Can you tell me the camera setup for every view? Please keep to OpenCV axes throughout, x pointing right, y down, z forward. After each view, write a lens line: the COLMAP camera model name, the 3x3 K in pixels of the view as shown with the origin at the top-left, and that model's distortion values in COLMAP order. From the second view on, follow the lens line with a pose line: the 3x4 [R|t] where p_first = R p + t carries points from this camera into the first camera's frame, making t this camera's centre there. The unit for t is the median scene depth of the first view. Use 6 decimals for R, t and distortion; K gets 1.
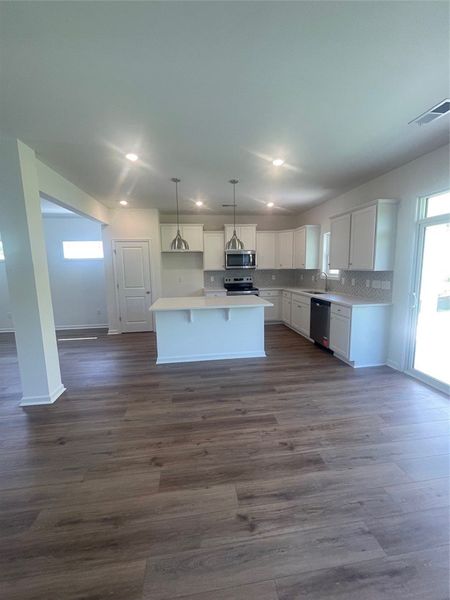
lens RADIAL K [[244.1, 0, 223.9], [0, 244.1, 296.6], [0, 0, 1]] dist [-0.000915, 0.000333]
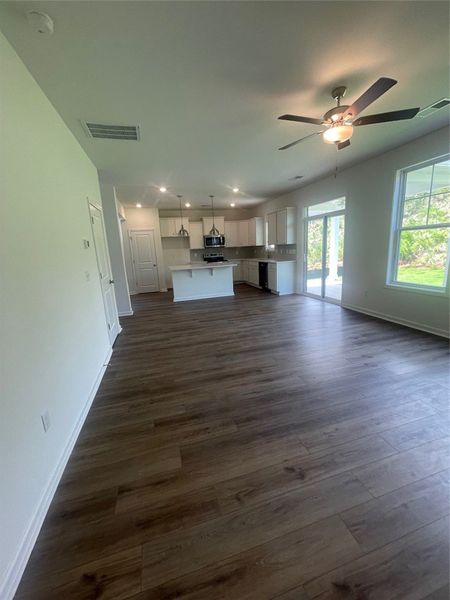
lens RADIAL K [[244.1, 0, 223.9], [0, 244.1, 296.6], [0, 0, 1]] dist [-0.000915, 0.000333]
pose [[0.989105, -0.061586, 0.133712, -0.136988], [0.052353, 0.996065, 0.071508, 0.119362], [-0.137590, -0.063729, 0.988437, -0.719797]]
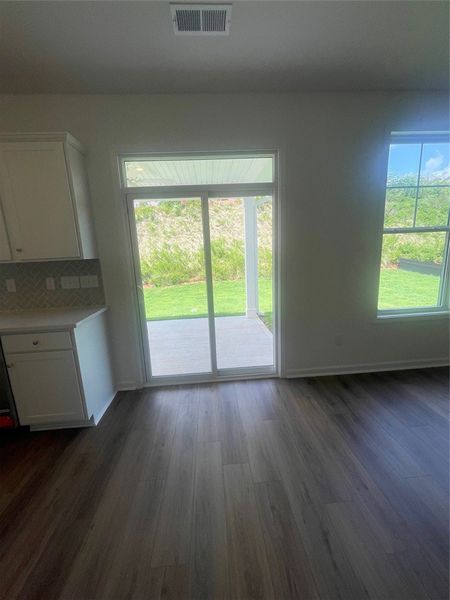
lens RADIAL K [[244.1, 0, 223.9], [0, 244.1, 296.6], [0, 0, 1]] dist [-0.000915, 0.000333]
pose [[0.072327, -0.167958, 0.983137, 0.026635], [0.169949, 0.973379, 0.153788, -0.040442], [-0.982795, 0.155960, 0.098946, 0.497325]]
